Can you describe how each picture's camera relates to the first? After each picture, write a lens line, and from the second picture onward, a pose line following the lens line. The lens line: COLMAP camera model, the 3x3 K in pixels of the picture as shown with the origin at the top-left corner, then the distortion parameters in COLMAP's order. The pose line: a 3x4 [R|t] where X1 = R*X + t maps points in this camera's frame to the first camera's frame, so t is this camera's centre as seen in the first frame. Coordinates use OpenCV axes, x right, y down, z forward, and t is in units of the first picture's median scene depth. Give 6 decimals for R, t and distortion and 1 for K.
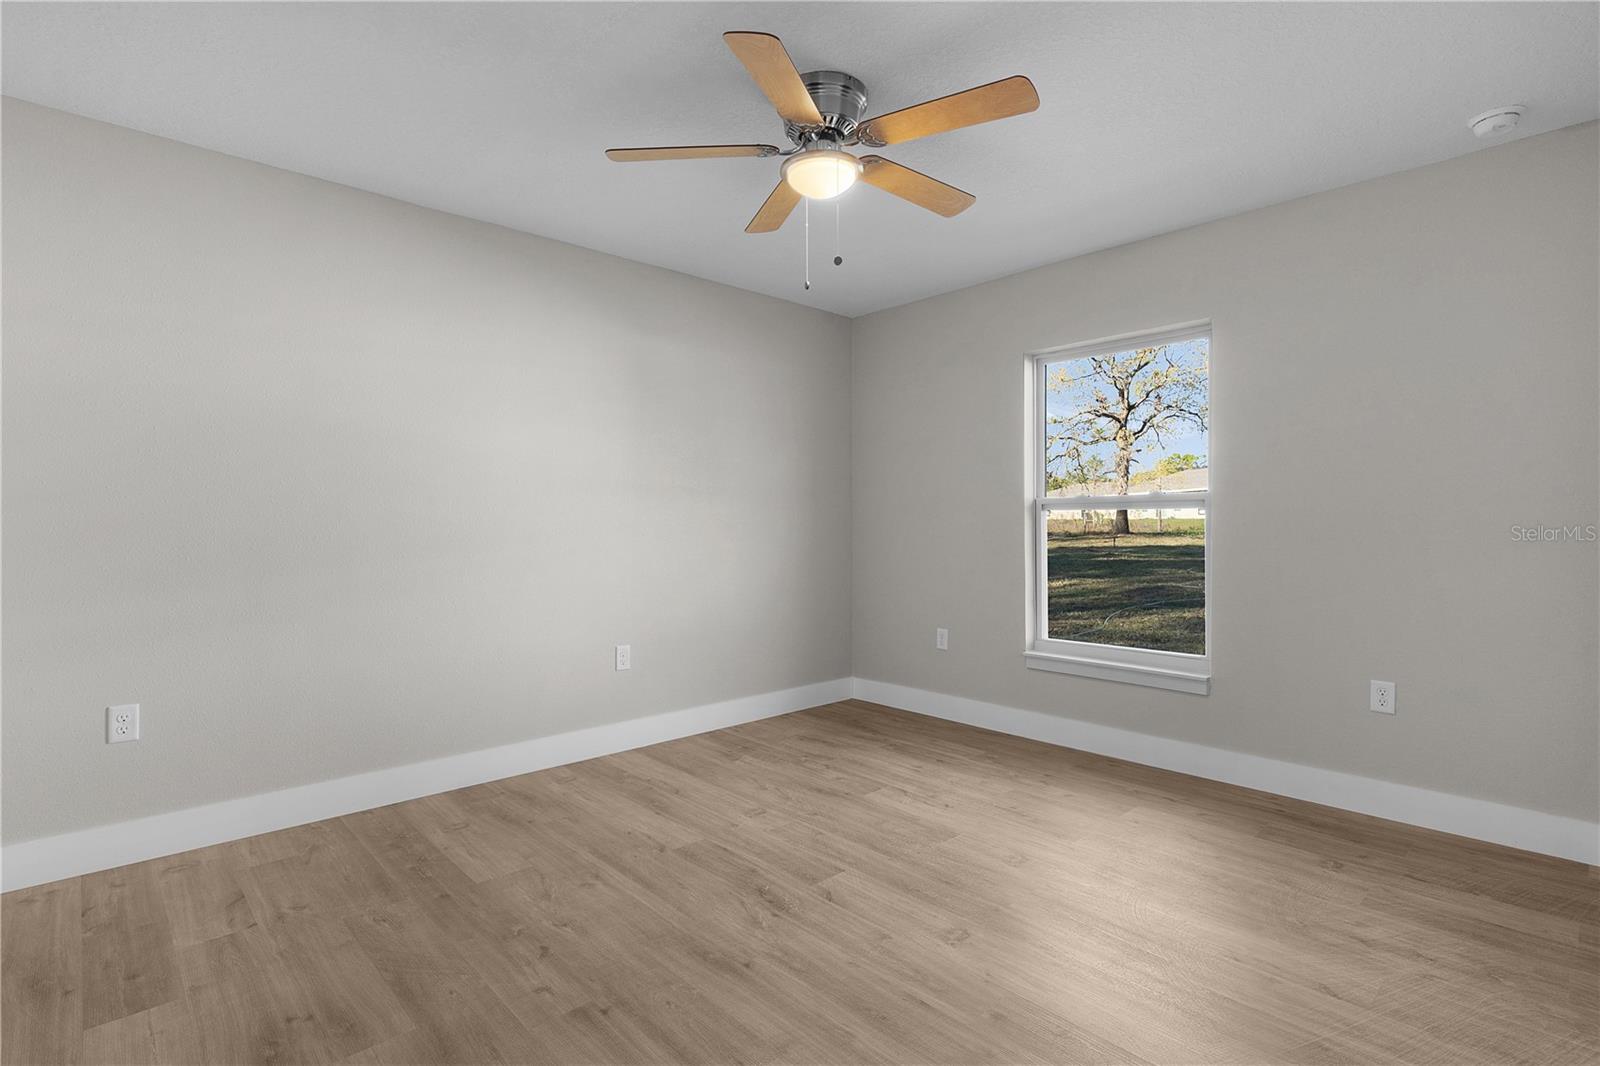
lens RADIAL K [[768.5, 0, 789.3], [0, 768.5, 528.7], [0, 0, 1]] dist [0.004331, 0.001122]
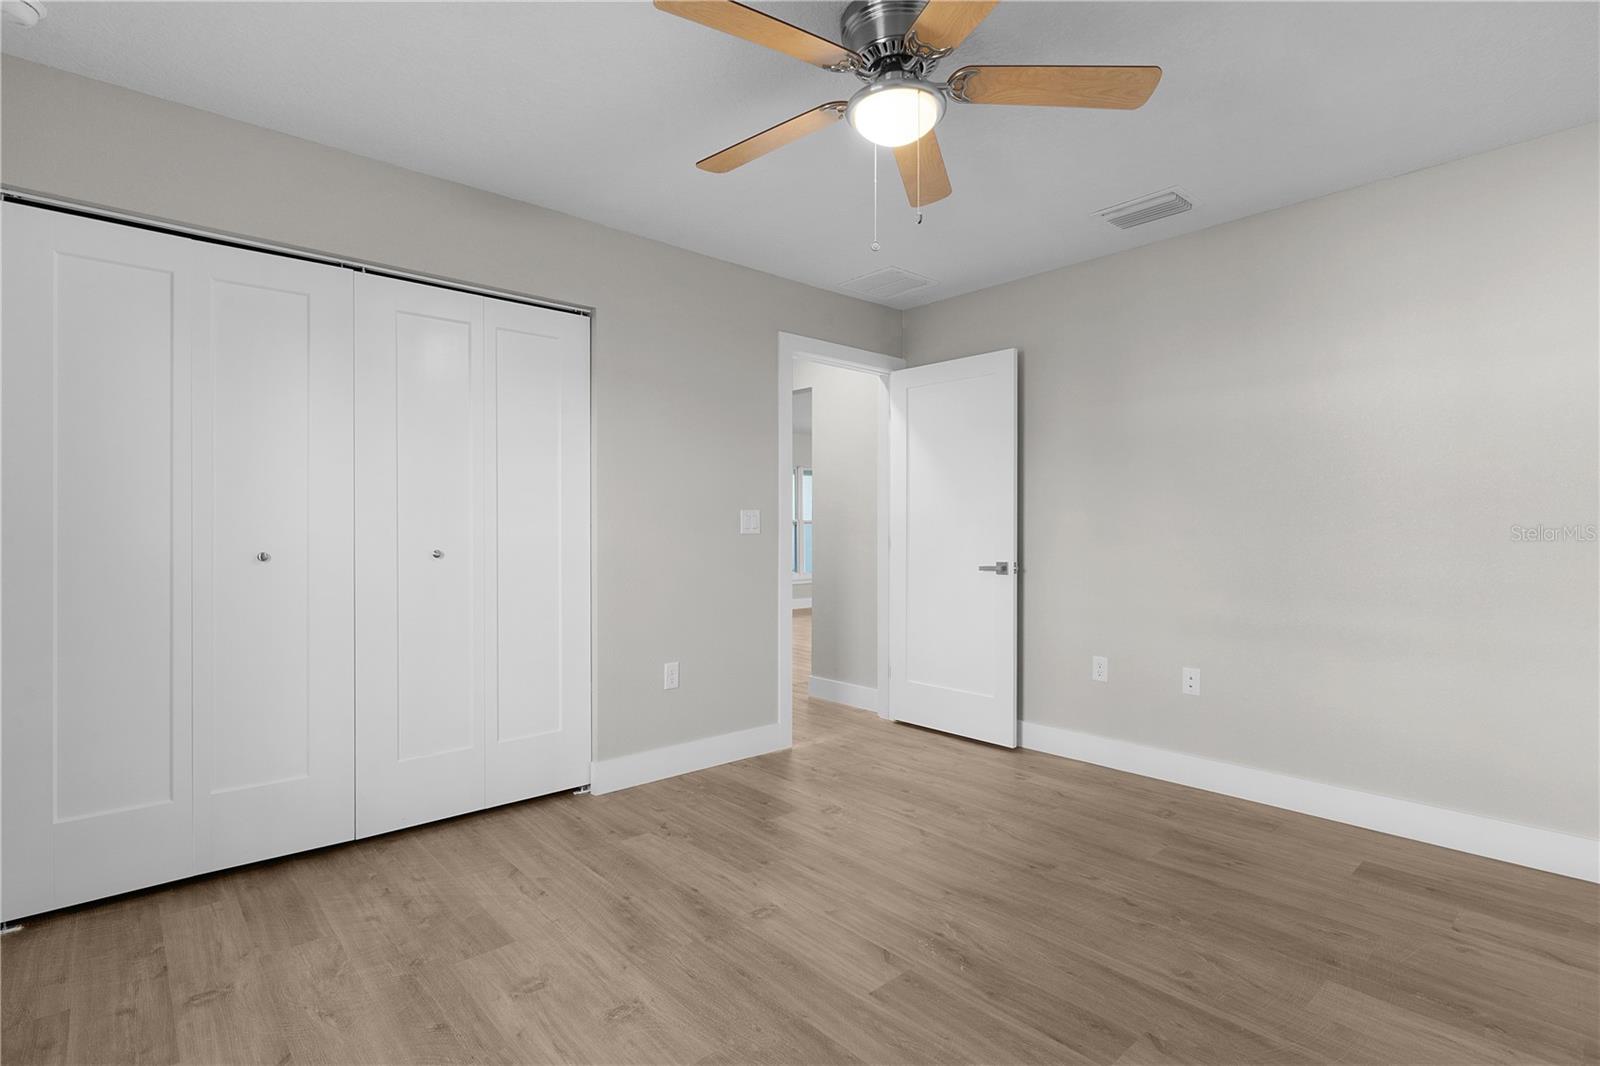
lens RADIAL K [[768.5, 0, 789.3], [0, 768.5, 528.7], [0, 0, 1]] dist [0.004331, 0.001122]
pose [[-0.999784, 0.001213, 0.020747, 0.150009], [0.001418, 0.999950, 0.009886, -0.020532], [-0.020733, 0.009914, -0.999736, 1.957096]]
